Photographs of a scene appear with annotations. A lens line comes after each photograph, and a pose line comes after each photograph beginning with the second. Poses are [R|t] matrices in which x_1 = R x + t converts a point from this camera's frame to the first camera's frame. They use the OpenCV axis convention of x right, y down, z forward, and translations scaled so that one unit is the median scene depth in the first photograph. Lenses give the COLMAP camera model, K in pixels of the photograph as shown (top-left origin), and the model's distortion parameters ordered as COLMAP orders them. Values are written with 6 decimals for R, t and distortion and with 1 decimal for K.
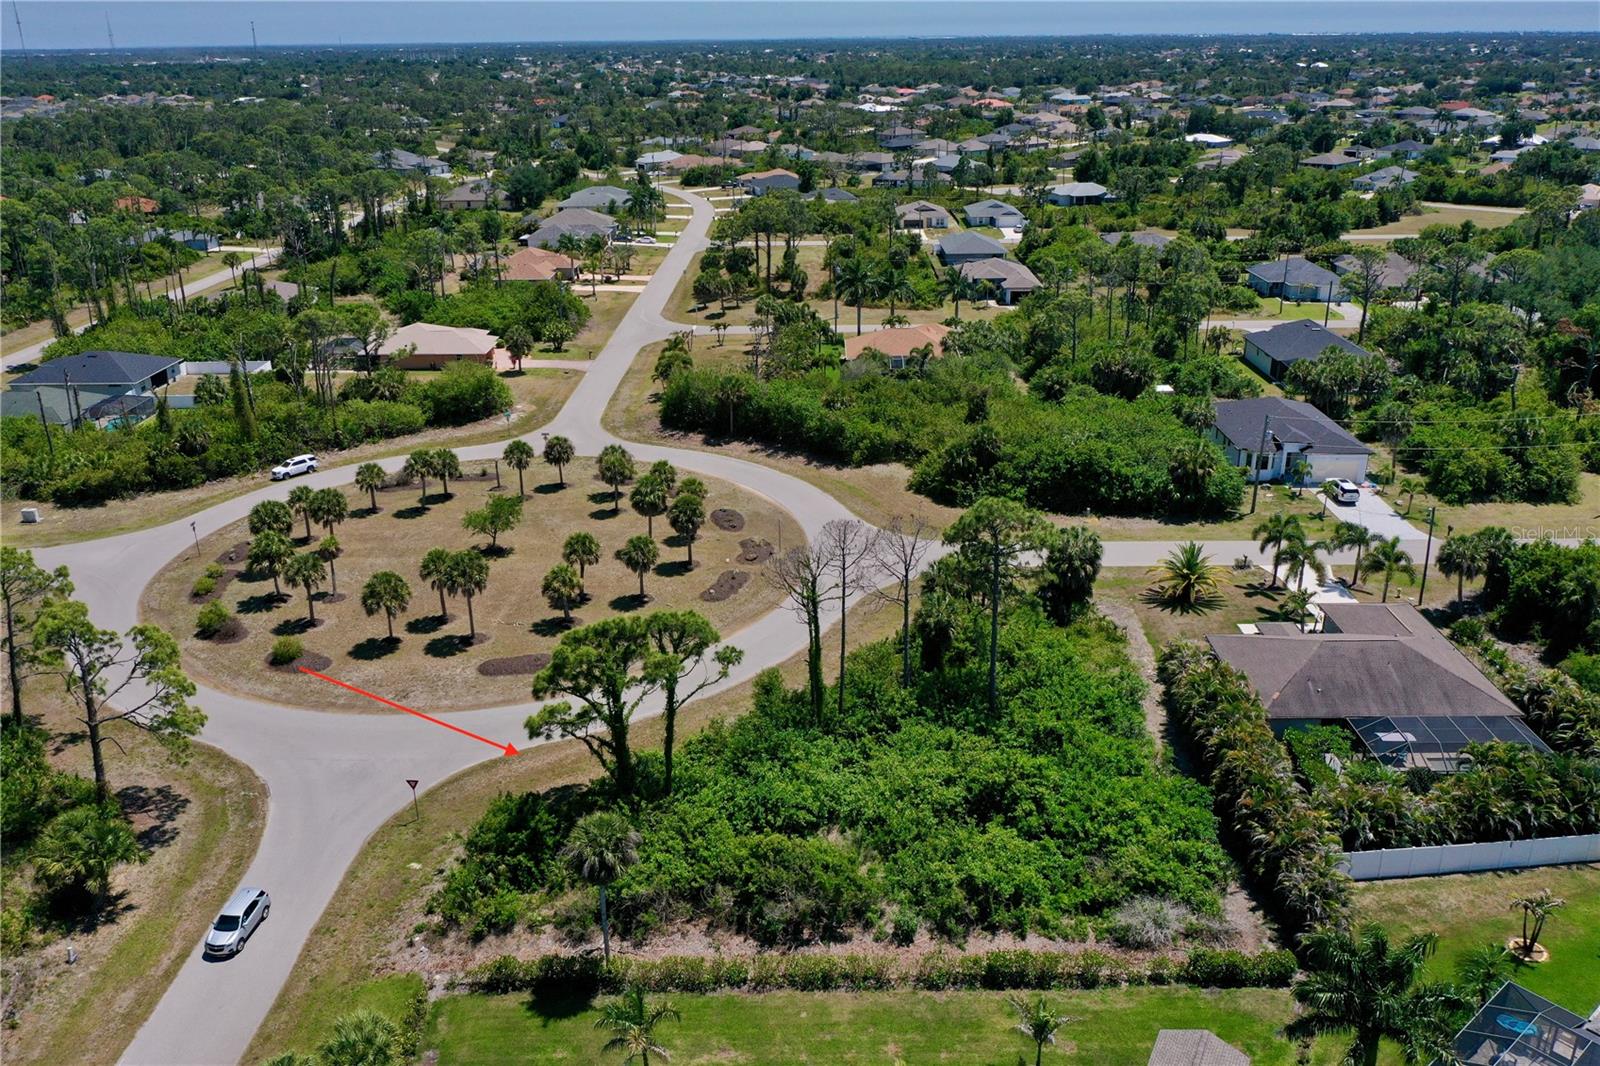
lens RADIAL K [[1260.4, 0, 800.0], [0, 1260.4, 533.0], [0, 0, 1]] dist [-0.003065, -0.004367]
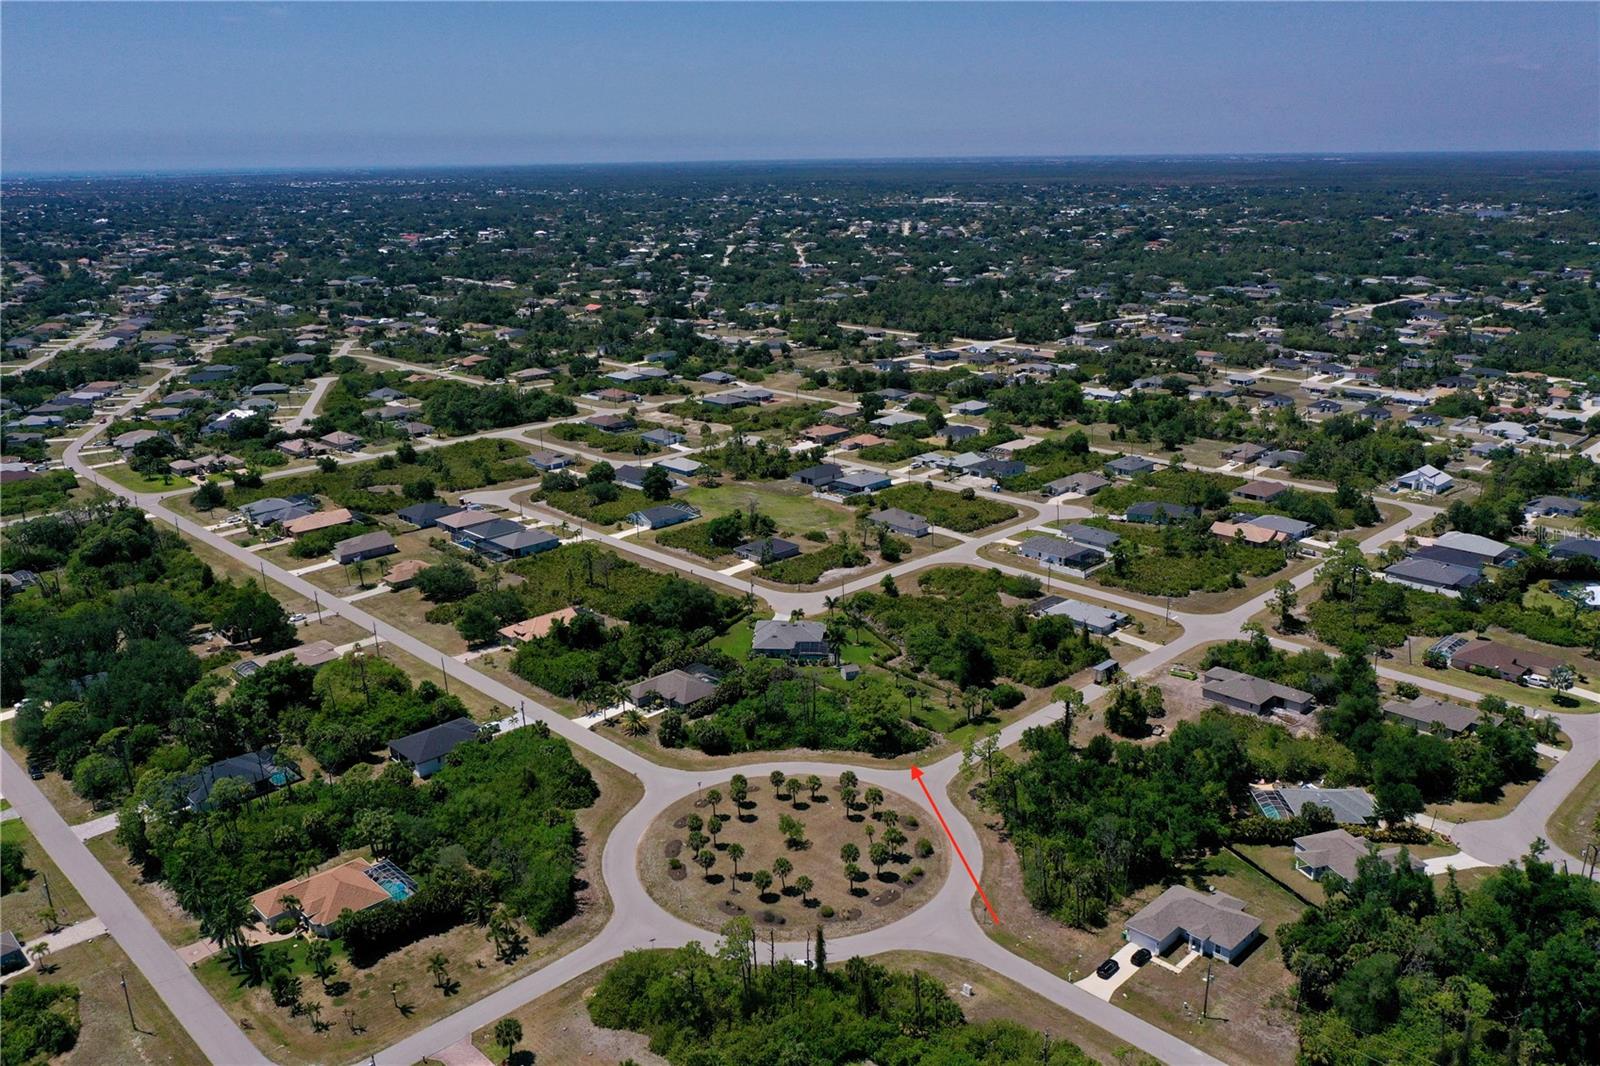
lens RADIAL K [[1260.4, 0, 800.0], [0, 1260.4, 533.0], [0, 0, 1]] dist [-0.003065, -0.004367]
pose [[-0.710075, -0.185516, 0.679248, -1.397969], [0.277426, 0.812925, 0.512042, -1.298391], [-0.647170, 0.552030, -0.525771, 1.625527]]
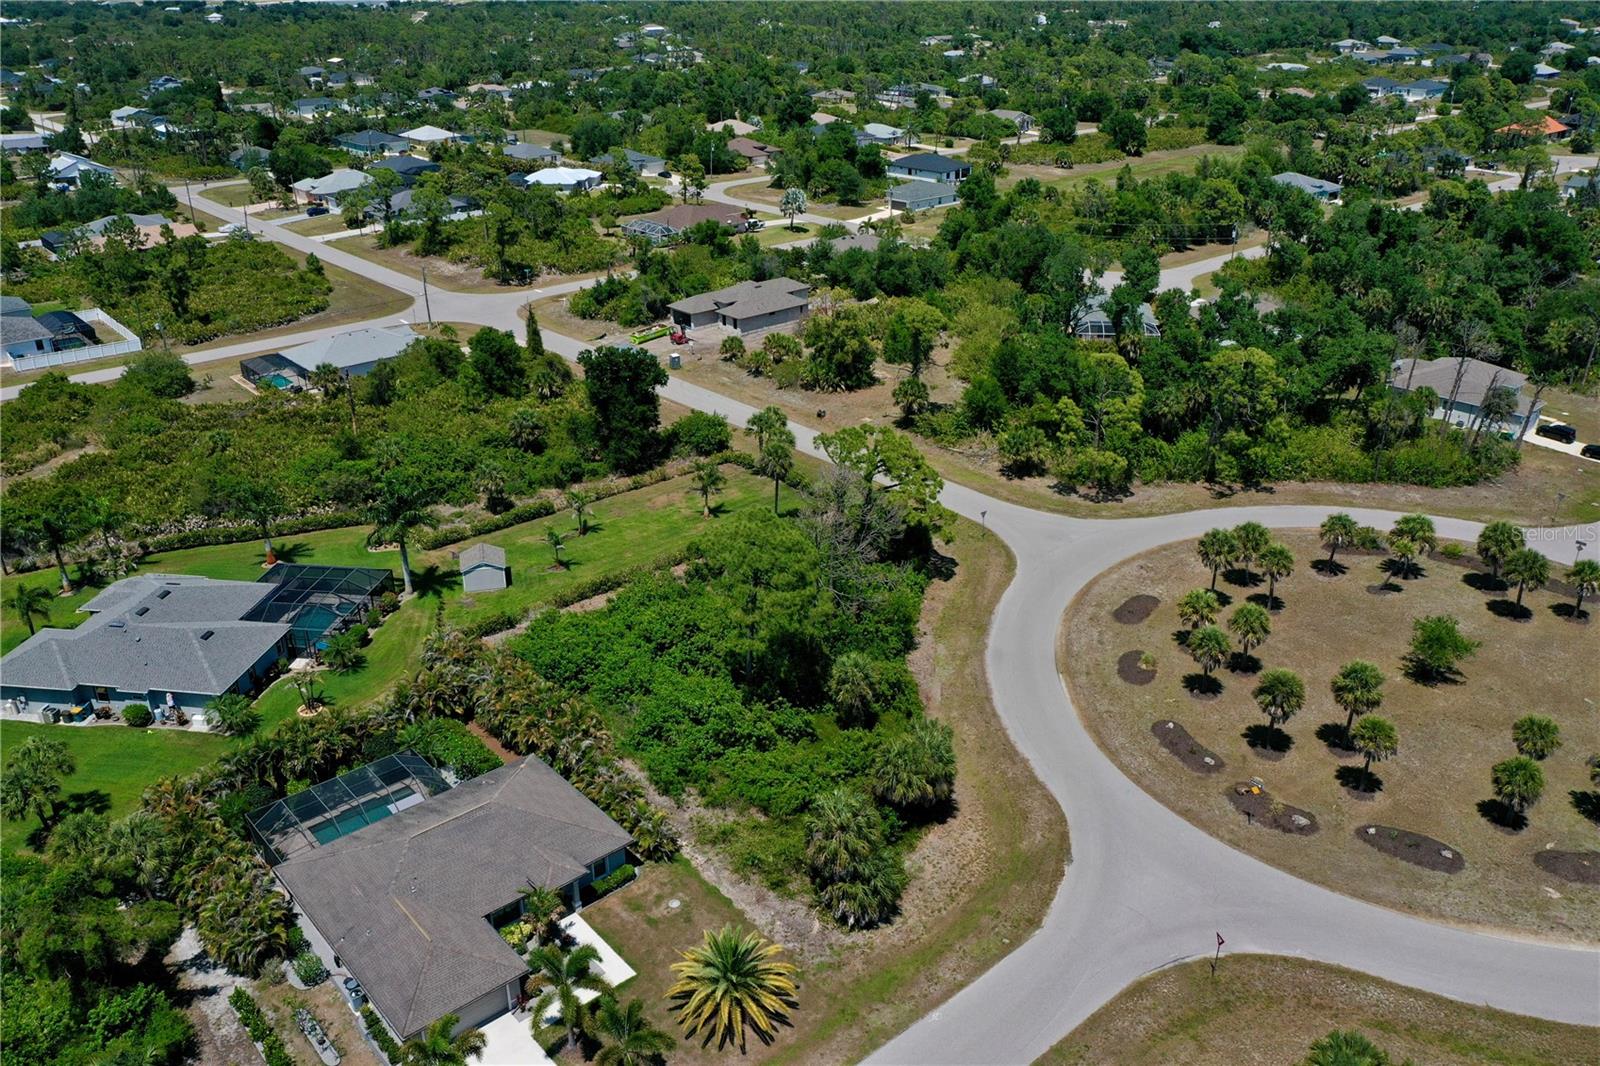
lens RADIAL K [[1260.4, 0, 800.0], [0, 1260.4, 533.0], [0, 0, 1]] dist [-0.003065, -0.004367]
pose [[-0.745625, 0.294810, -0.597604, 0.496169], [-0.228013, 0.729802, 0.644515, -0.456281], [0.626142, 0.616828, -0.476938, 0.984002]]
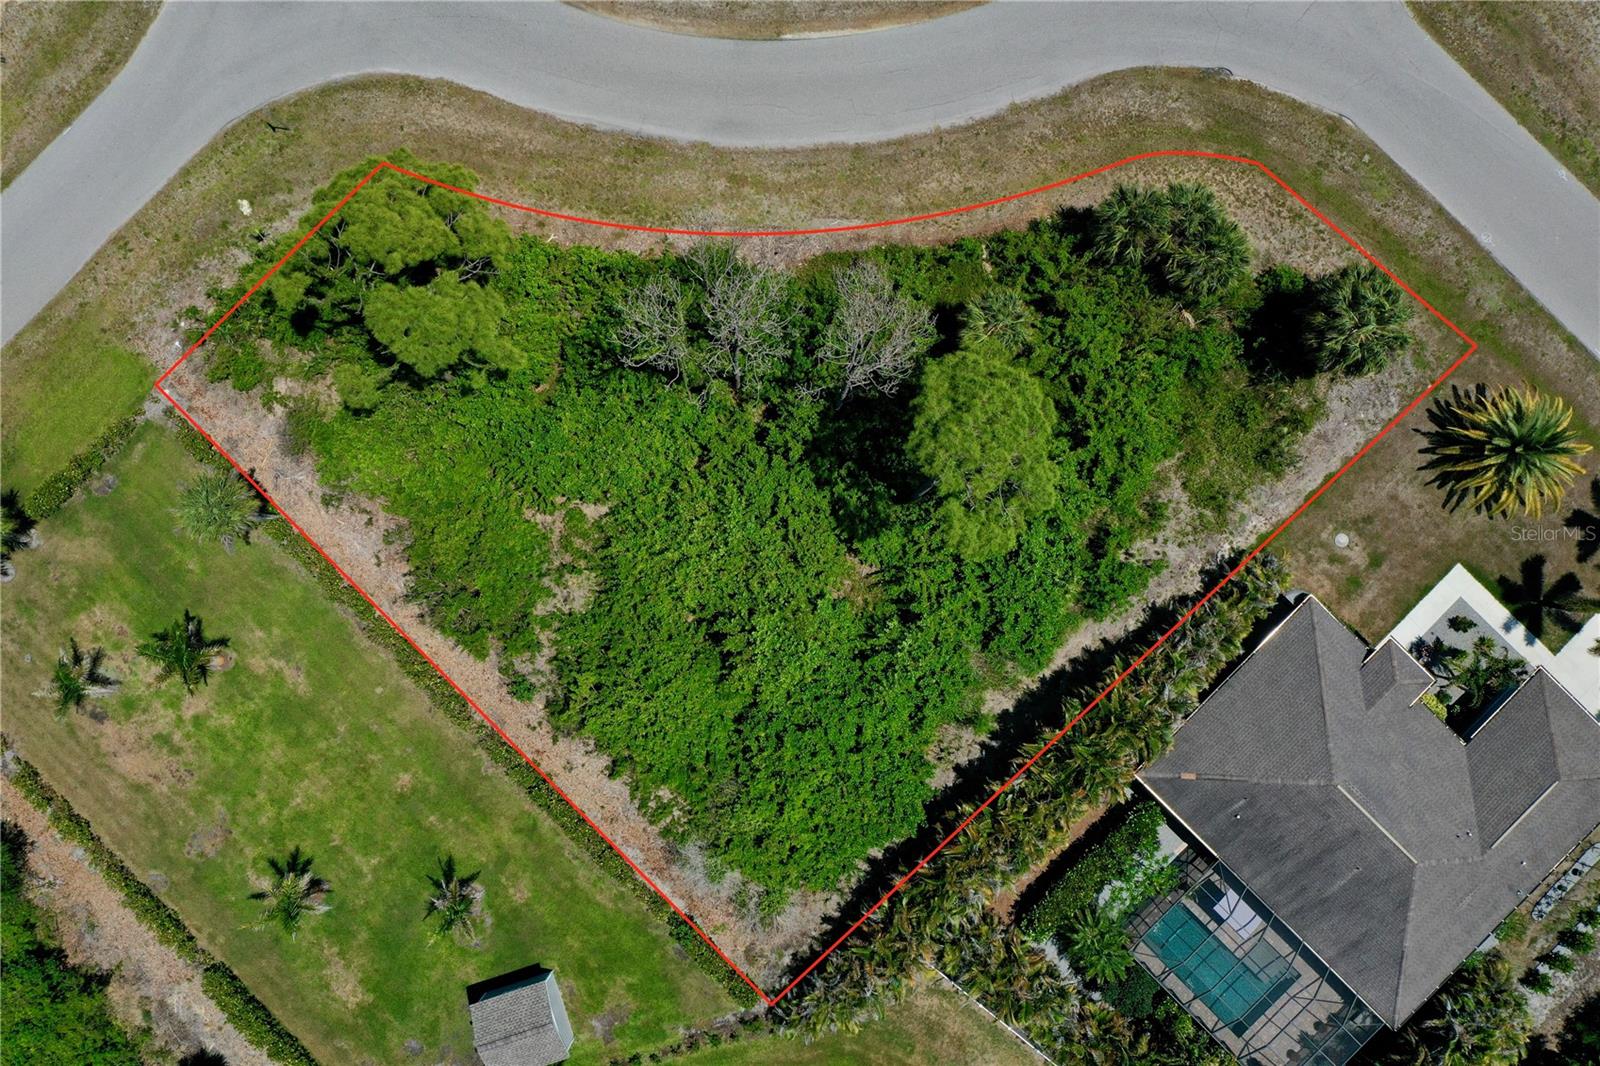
lens RADIAL K [[1260.4, 0, 800.0], [0, 1260.4, 533.0], [0, 0, 1]] dist [-0.003065, -0.004367]
pose [[0.718716, 0.695208, -0.011507, 0.085624], [-0.250421, 0.274256, 0.928479, -0.346296], [0.648642, -0.664431, 0.371207, 0.446746]]
